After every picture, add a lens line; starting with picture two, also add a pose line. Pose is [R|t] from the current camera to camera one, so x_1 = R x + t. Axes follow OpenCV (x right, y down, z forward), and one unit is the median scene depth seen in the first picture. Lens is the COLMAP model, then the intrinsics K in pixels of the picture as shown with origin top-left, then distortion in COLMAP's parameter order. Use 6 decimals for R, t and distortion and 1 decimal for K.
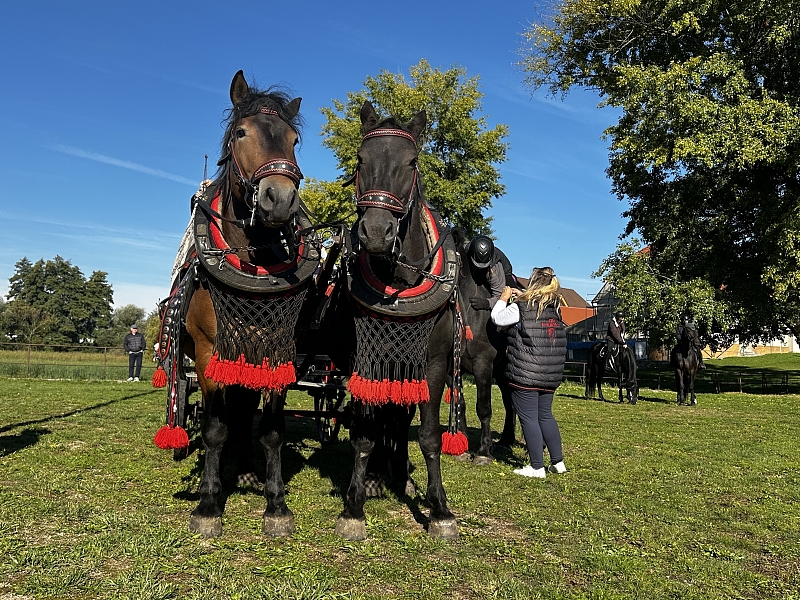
lens RADIAL K [[808.9, 0, 402.0], [0, 808.9, 296.1], [0, 0, 1]] dist [0.172085, -0.307034]
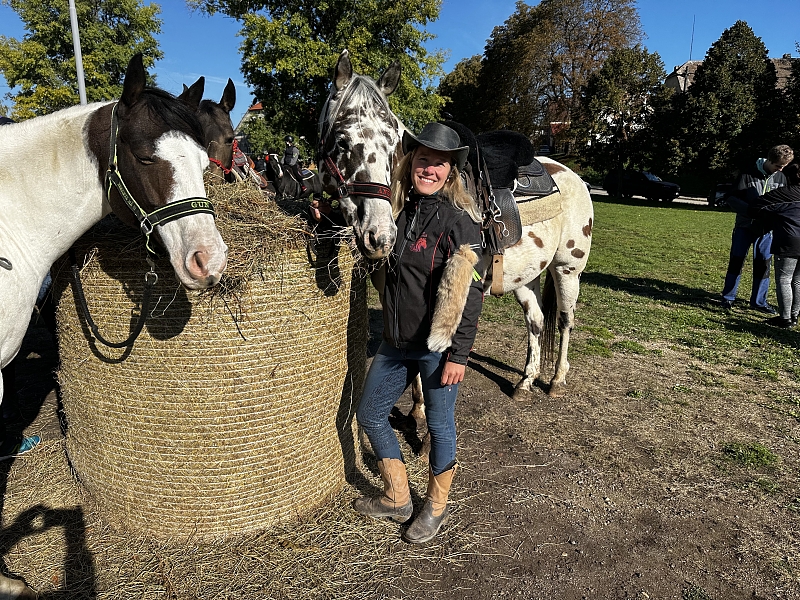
lens RADIAL K [[565.1, 0, 390.8], [0, 565.1, 304.3], [0, 0, 1]] dist [0.027347, -0.035632]
pose [[0.874293, -0.142295, 0.464073, -0.113229], [-0.007420, 0.952037, 0.305894, -0.045235], [-0.485341, -0.270885, 0.831303, -0.334066]]
